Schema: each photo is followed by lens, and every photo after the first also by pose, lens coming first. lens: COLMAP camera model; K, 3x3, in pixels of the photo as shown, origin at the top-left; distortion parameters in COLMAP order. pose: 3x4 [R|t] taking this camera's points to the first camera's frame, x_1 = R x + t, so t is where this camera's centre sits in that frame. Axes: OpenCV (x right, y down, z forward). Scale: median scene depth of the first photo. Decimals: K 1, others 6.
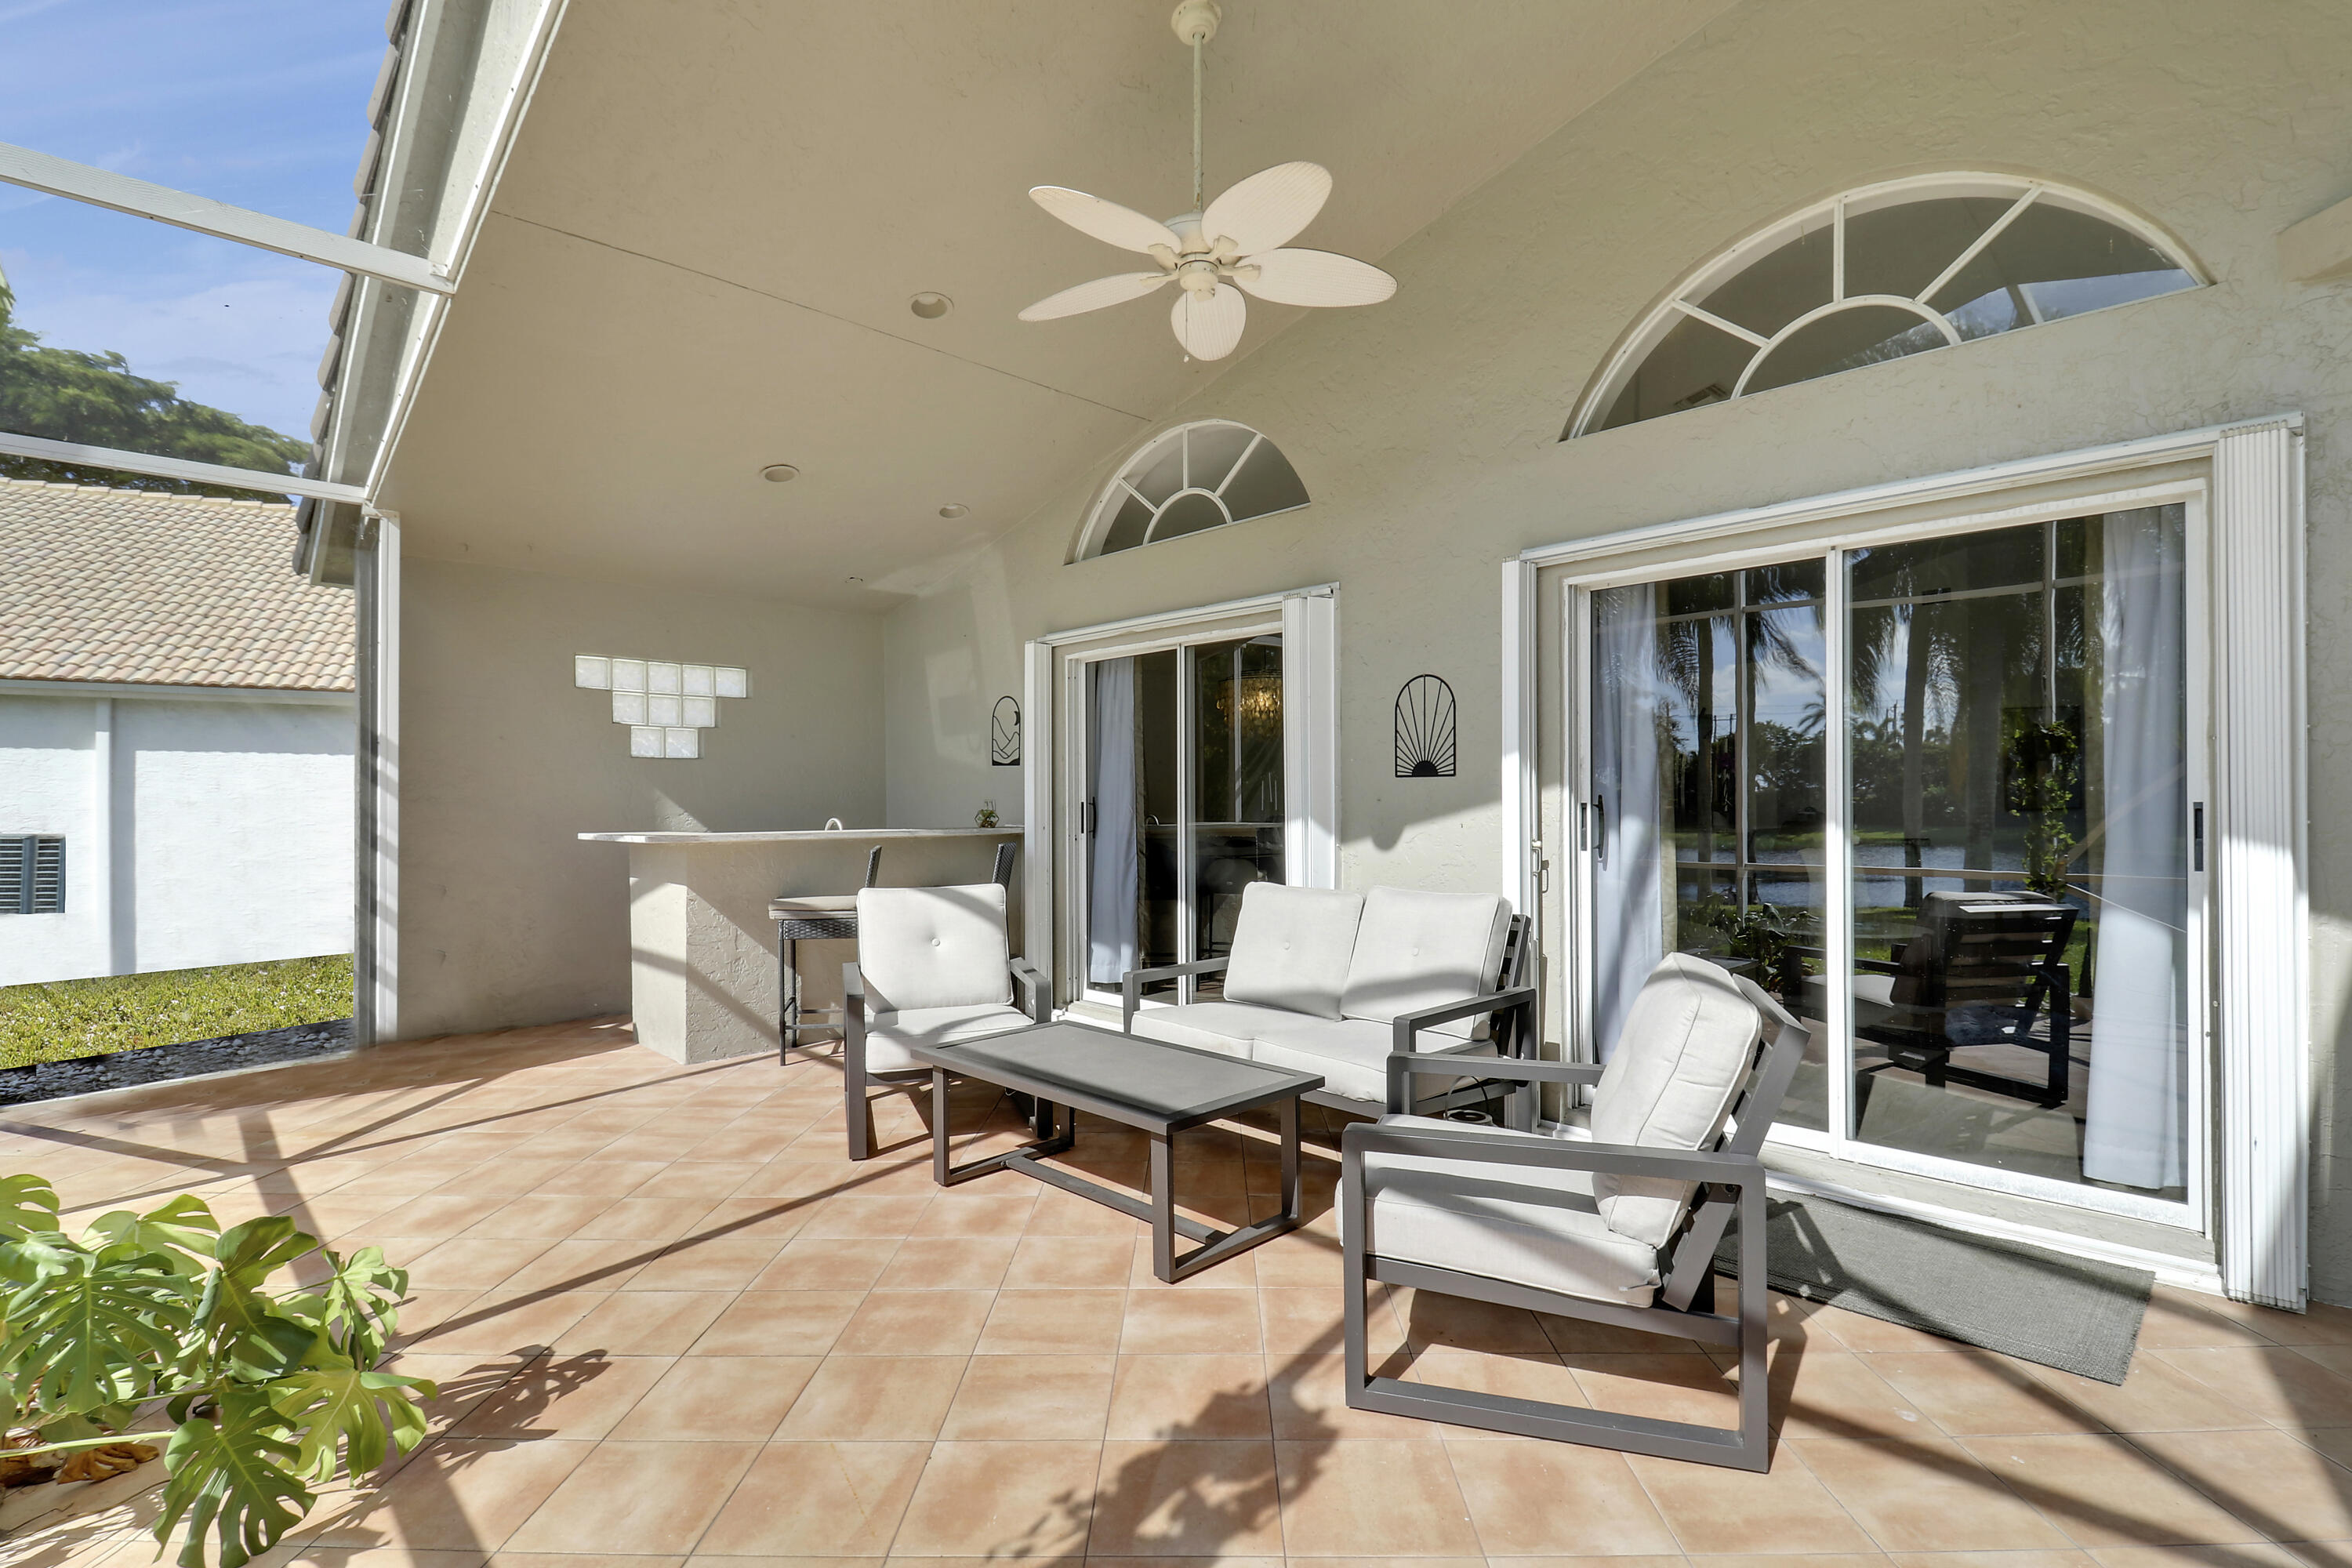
lens RADIAL K [[1117.0, 0, 1178.0], [0, 1117.0, 786.8], [0, 0, 1]] dist [0.001995, 0.000269]
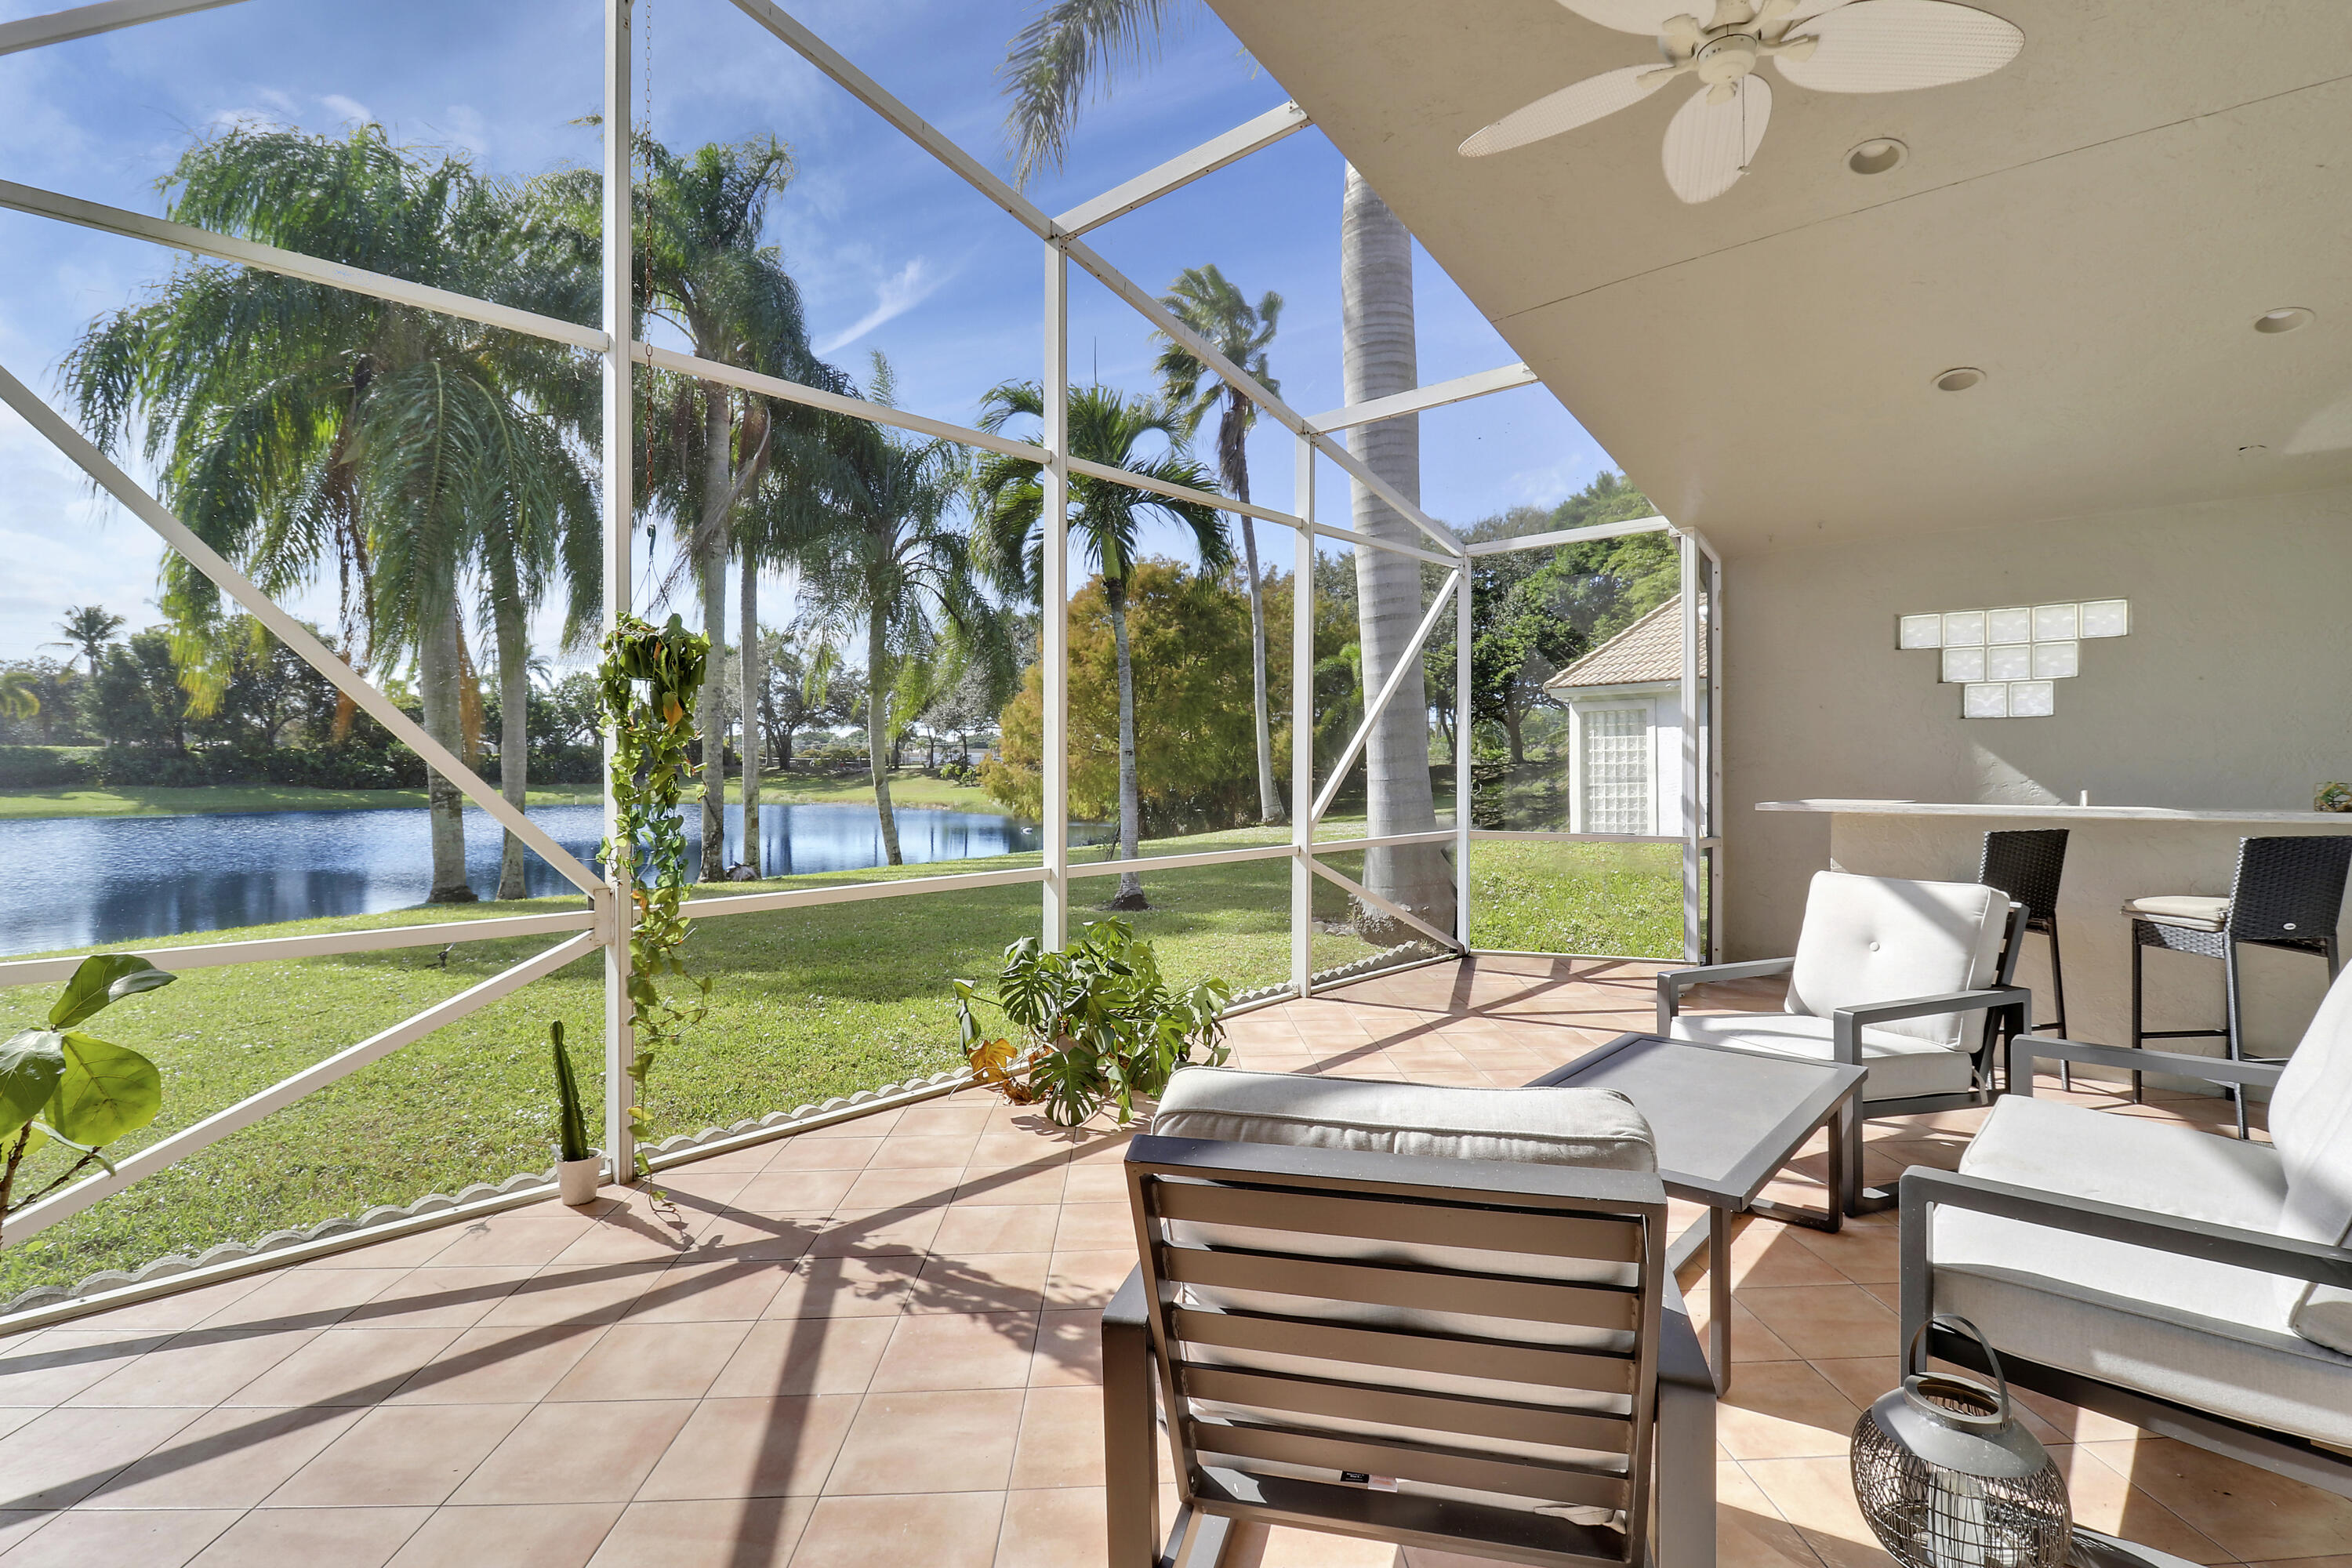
lens RADIAL K [[1117.0, 0, 1186.1], [0, 1117.0, 771.4], [0, 0, 1]] dist [0.001995, 0.000269]
pose [[0.064714, 0.005770, -0.997887, 0.381149], [0.017430, 0.999824, 0.006912, -0.001642], [0.997752, -0.017841, 0.064602, 0.313593]]
